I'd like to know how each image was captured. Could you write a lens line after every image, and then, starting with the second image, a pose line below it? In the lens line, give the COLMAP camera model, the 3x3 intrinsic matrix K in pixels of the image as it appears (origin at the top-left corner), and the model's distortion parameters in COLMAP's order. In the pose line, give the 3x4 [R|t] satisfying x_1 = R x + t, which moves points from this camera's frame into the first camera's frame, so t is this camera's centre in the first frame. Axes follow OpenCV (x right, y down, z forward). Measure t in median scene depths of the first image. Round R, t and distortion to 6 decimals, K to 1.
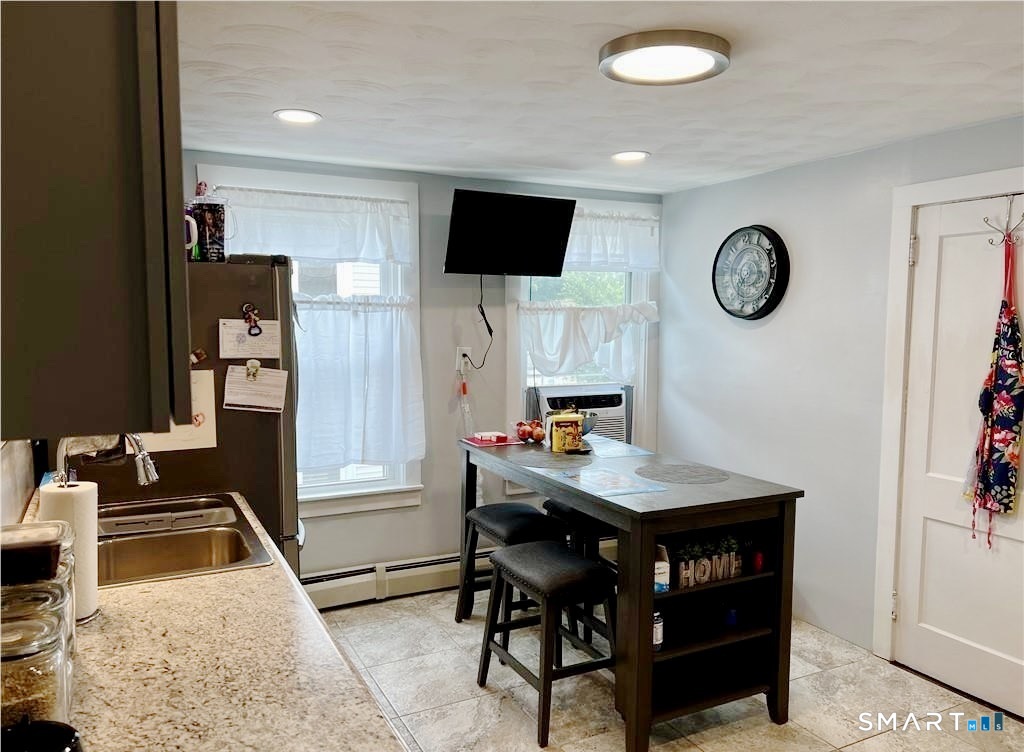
lens RADIAL K [[764.7, 0, 508.6], [0, 764.7, 374.0], [0, 0, 1]] dist [0.081170, 0.001209]
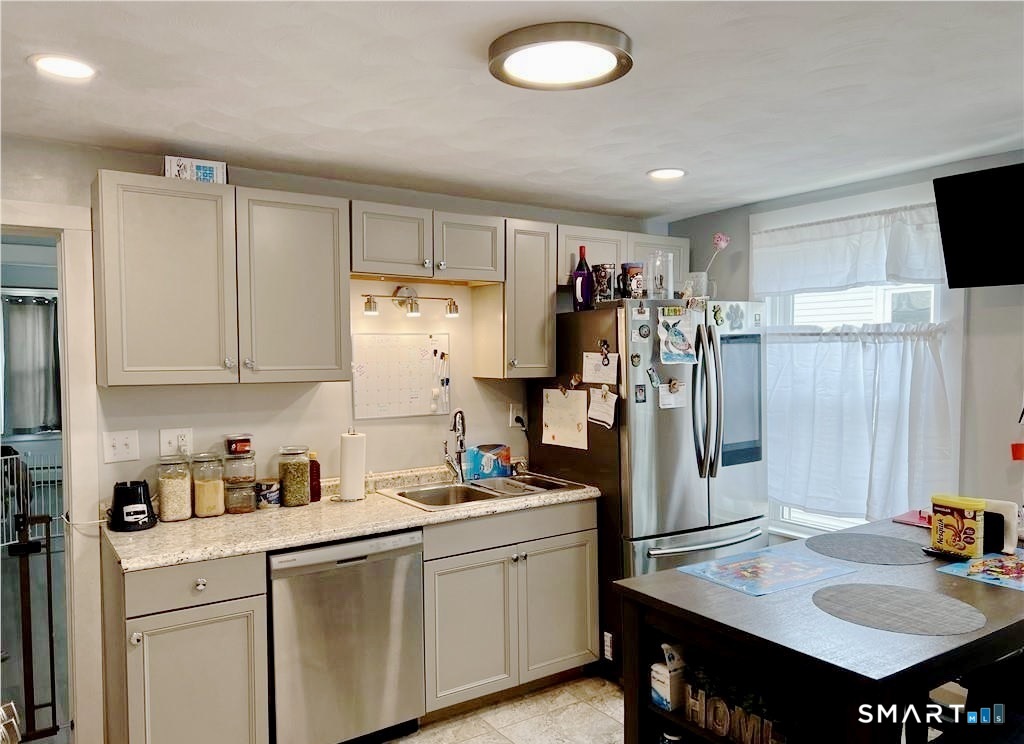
lens RADIAL K [[777.0, 0, 511.0], [0, 777.0, 373.5], [0, 0, 1]] dist [0.009990, -0.002429]
pose [[0.096135, 0.022916, -0.995104, 0.699852], [-0.069198, 0.997470, 0.016285, -0.035953], [0.992960, 0.067294, 0.097478, 0.559540]]
